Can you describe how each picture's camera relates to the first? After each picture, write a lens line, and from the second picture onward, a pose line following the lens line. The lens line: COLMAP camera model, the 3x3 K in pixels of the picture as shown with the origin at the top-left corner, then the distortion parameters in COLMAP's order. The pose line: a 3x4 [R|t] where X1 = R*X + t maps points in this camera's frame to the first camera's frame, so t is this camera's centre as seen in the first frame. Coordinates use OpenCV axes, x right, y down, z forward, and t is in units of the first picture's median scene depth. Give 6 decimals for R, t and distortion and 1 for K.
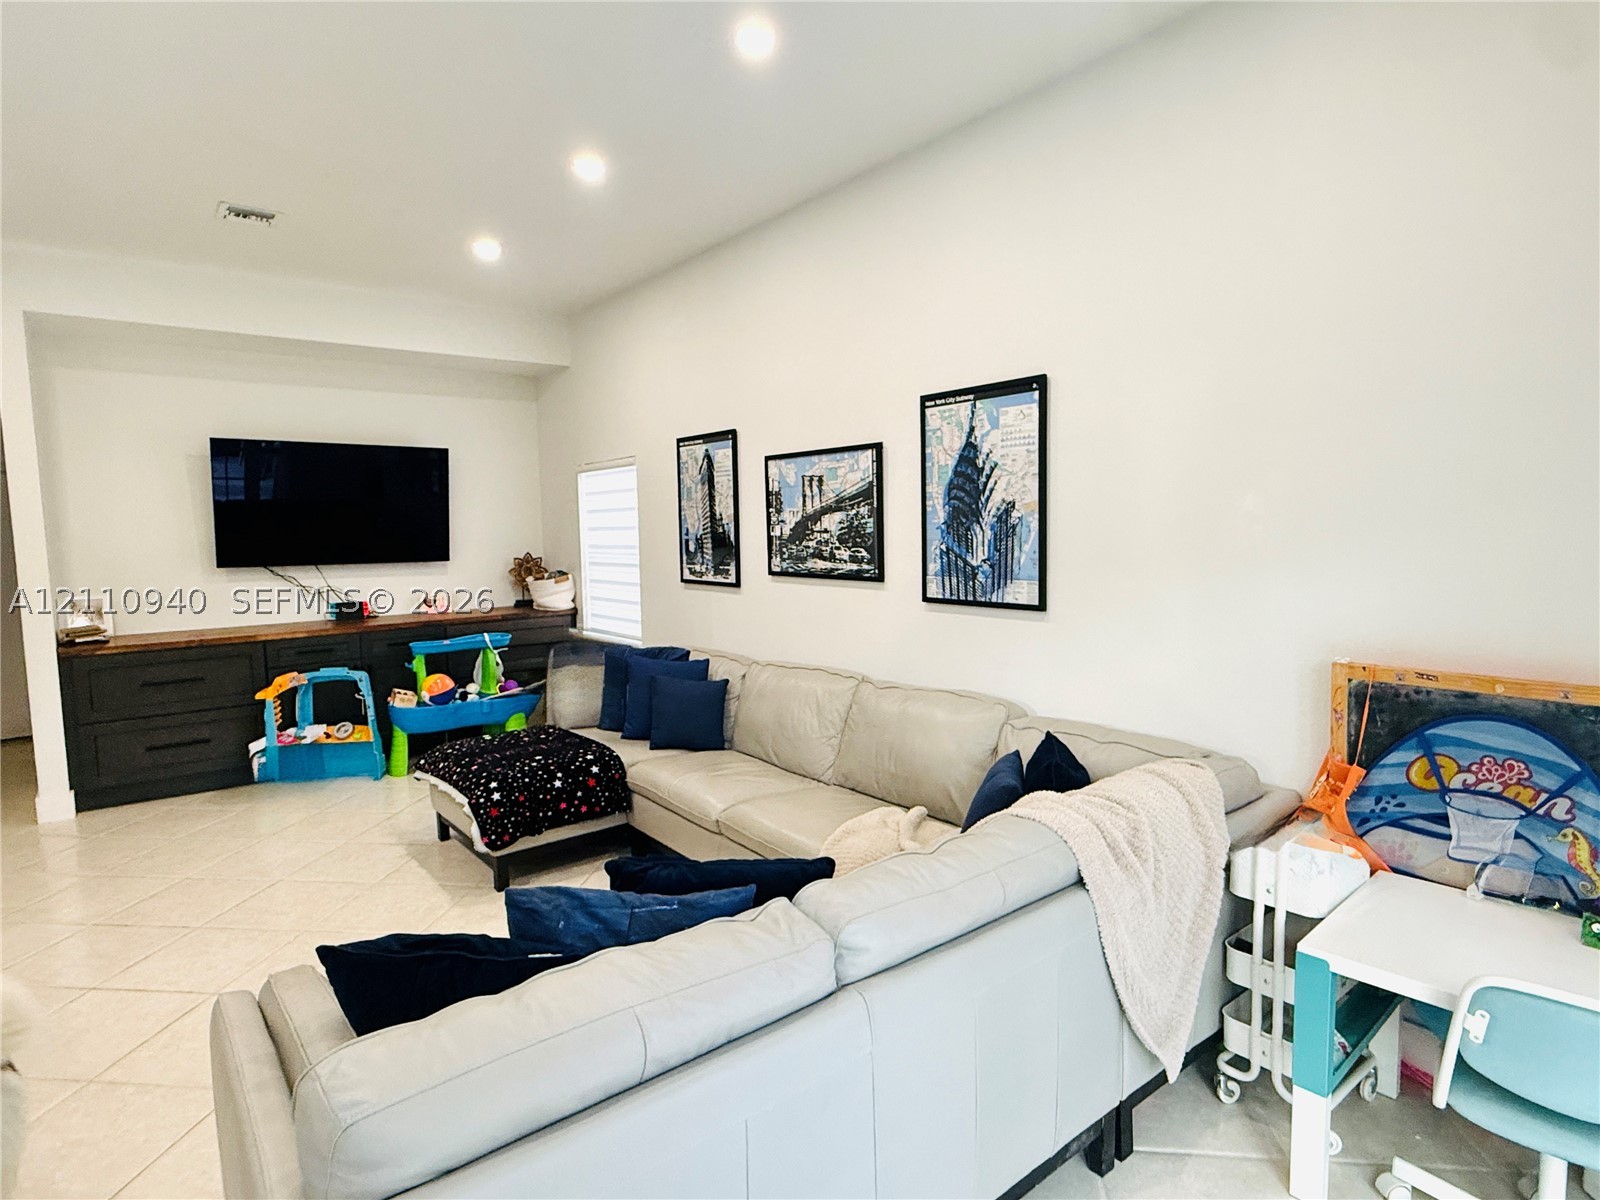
lens RADIAL K [[870.0, 0, 795.2], [0, 870.0, 597.3], [0, 0, 1]] dist [-0.000393, -0.000647]
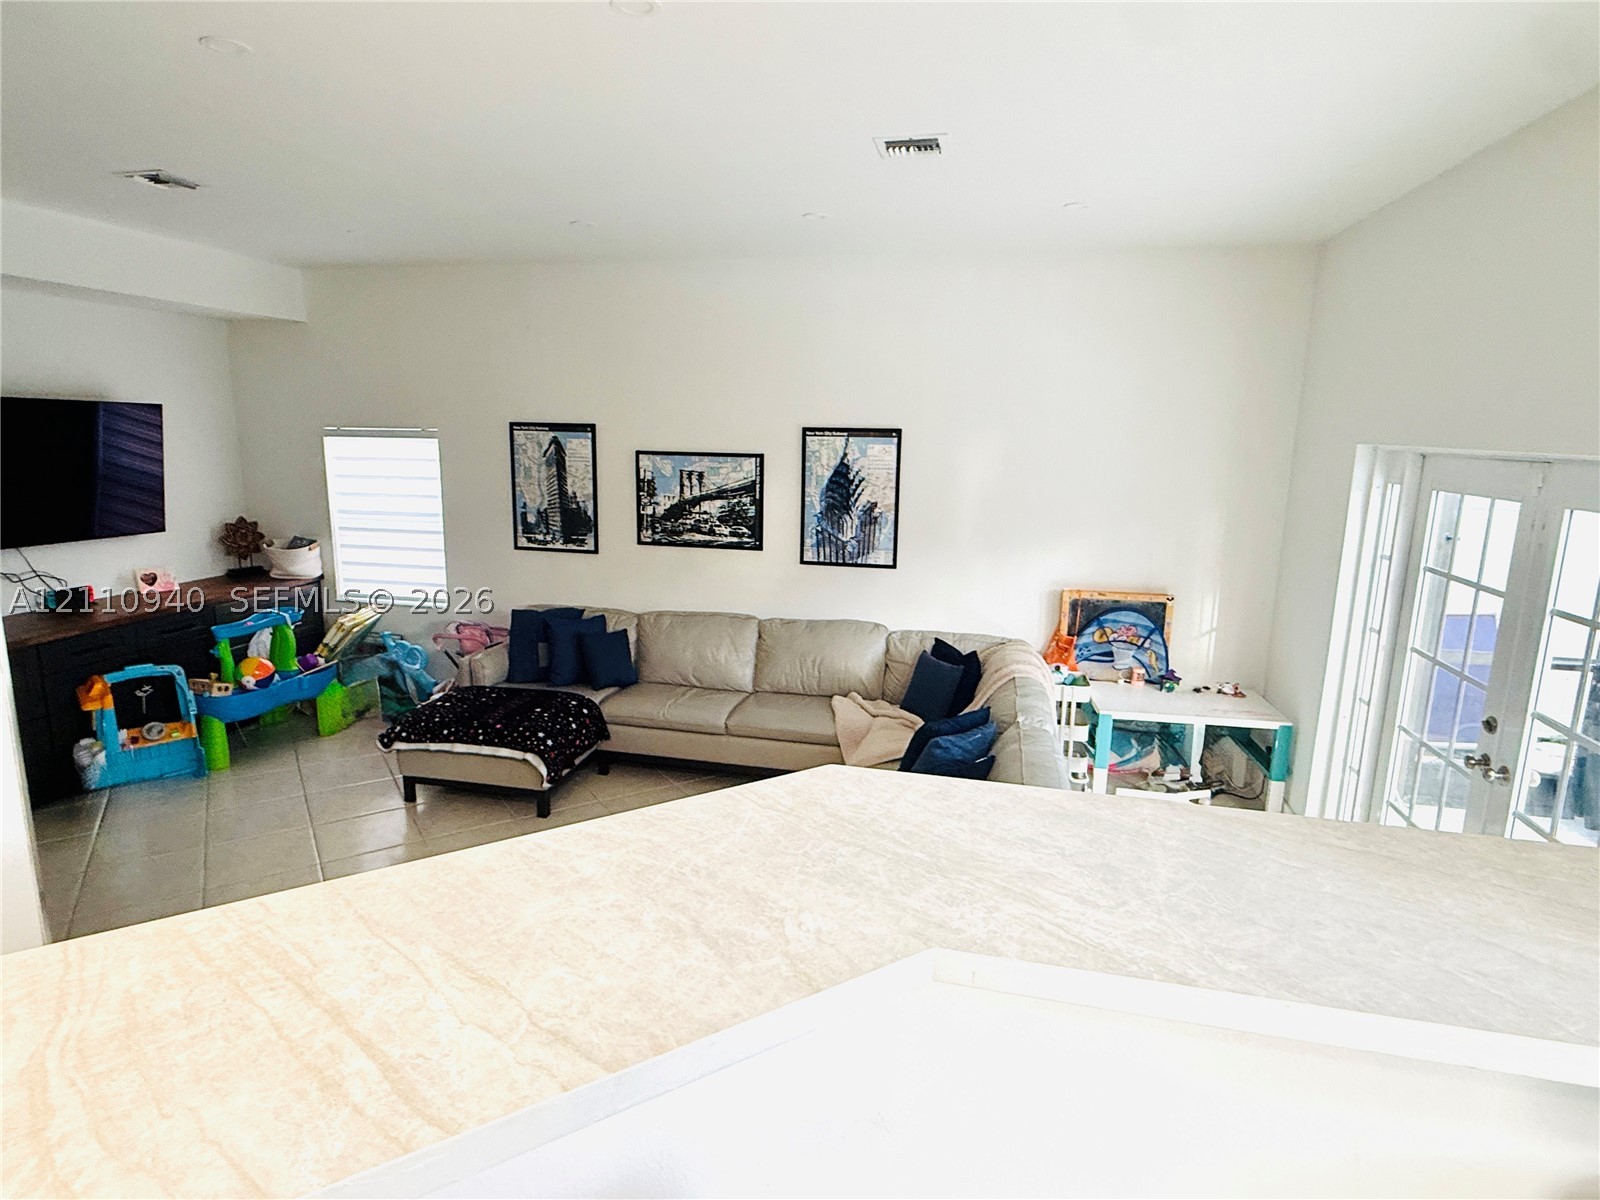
lens RADIAL K [[870.0, 0, 795.2], [0, 870.0, 597.3], [0, 0, 1]] dist [-0.000393, -0.000647]
pose [[0.777053, -0.087652, 0.623302, -0.674413], [0.022139, 0.993450, 0.112104, -0.089324], [-0.629045, -0.073312, 0.773904, -0.139437]]
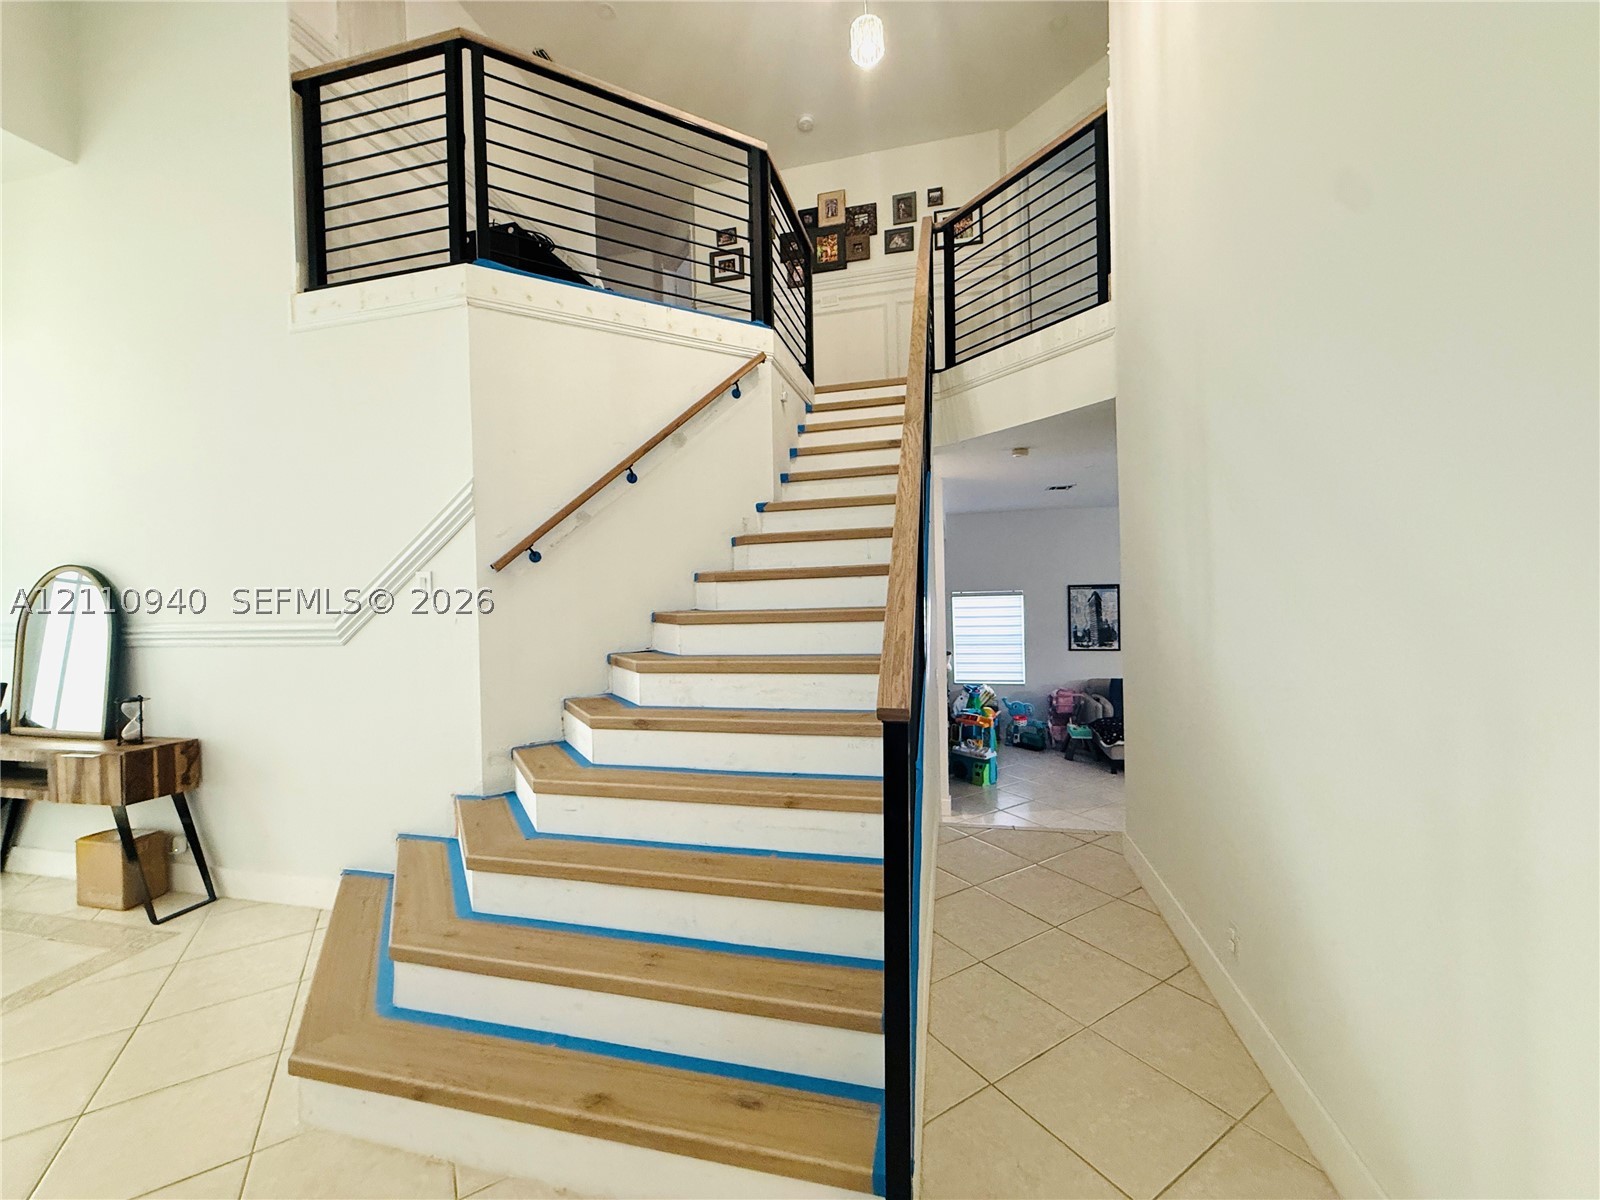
lens RADIAL K [[636.7, 0, 801.0], [0, 636.7, 598.0], [0, 0, 1]] dist [0.000107, -0.000255]
pose [[0.786562, -0.012956, 0.617375, -1.966040], [0.067006, 0.995667, -0.064474, -0.109193], [-0.613865, 0.092081, 0.784022, 0.184336]]
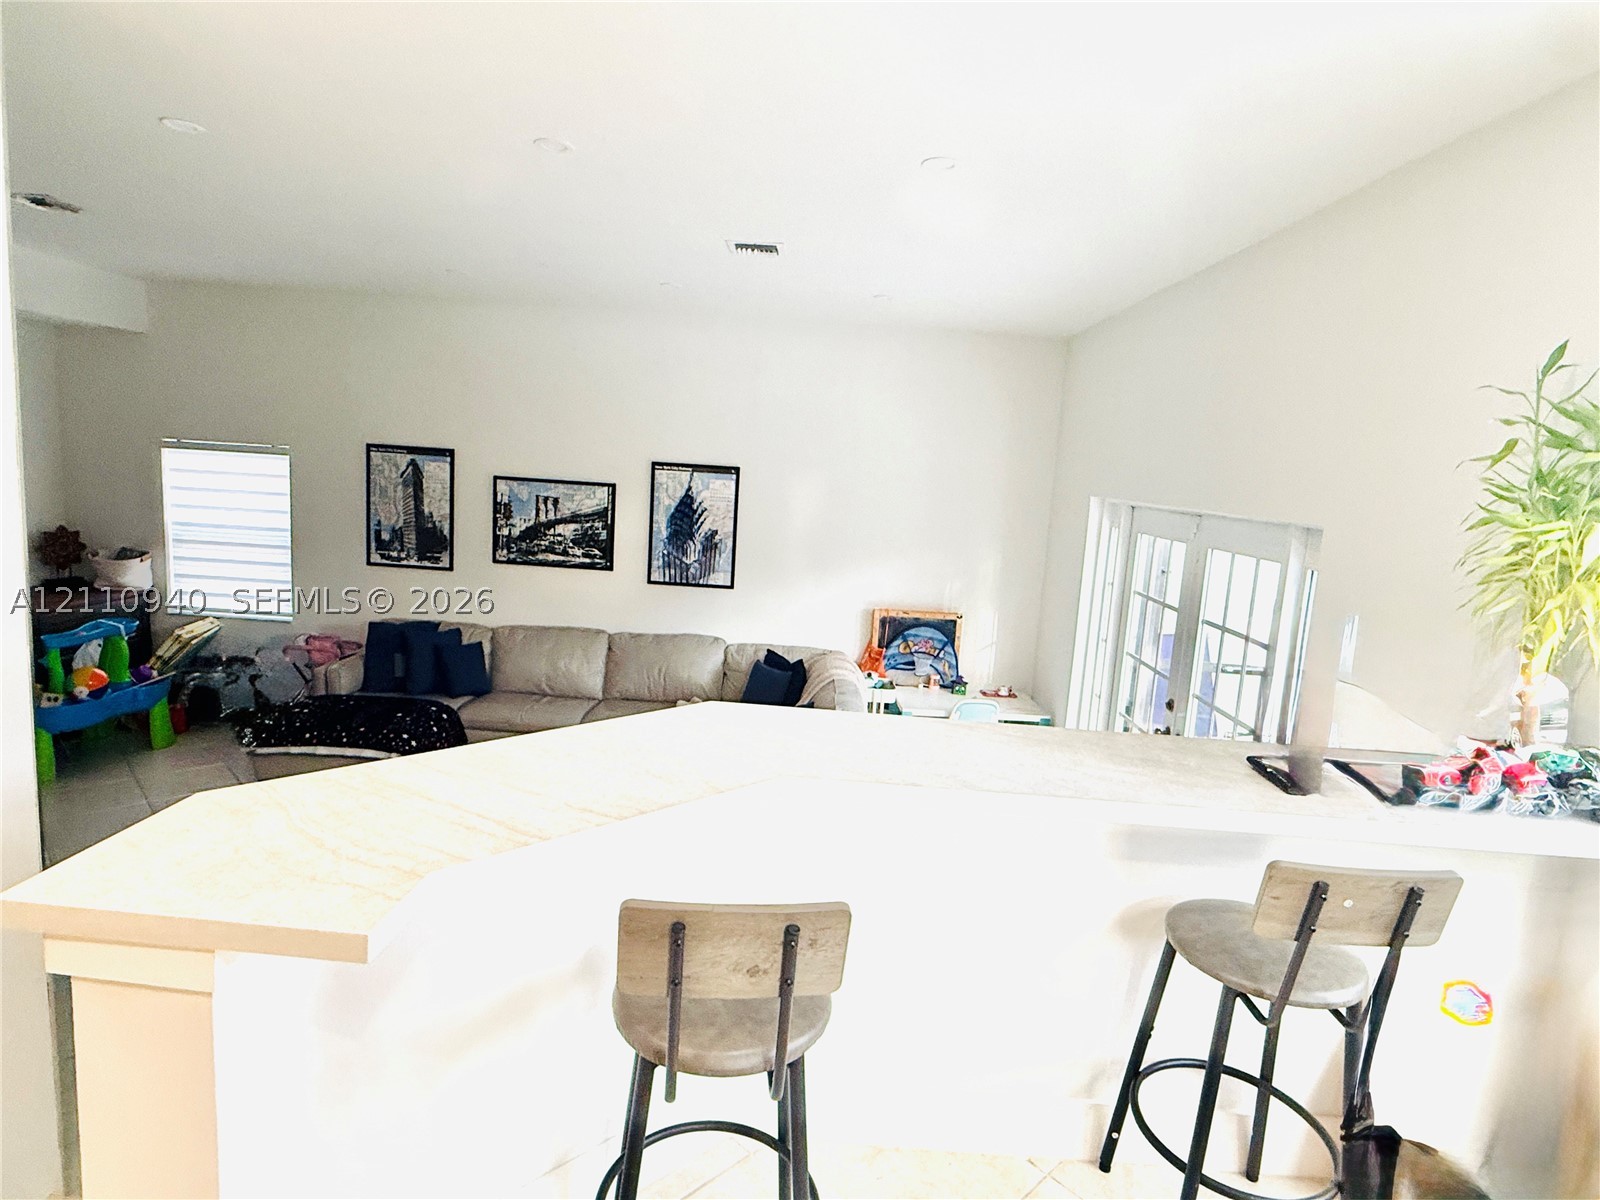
lens RADIAL K [[870.0, 0, 795.2], [0, 870.0, 597.3], [0, 0, 1]] dist [-0.000393, -0.000647]
pose [[0.639093, -0.056576, 0.767046, -0.802877], [-0.008501, 0.996710, 0.080598, -0.088583], [-0.769083, -0.058030, 0.636509, -0.240932]]
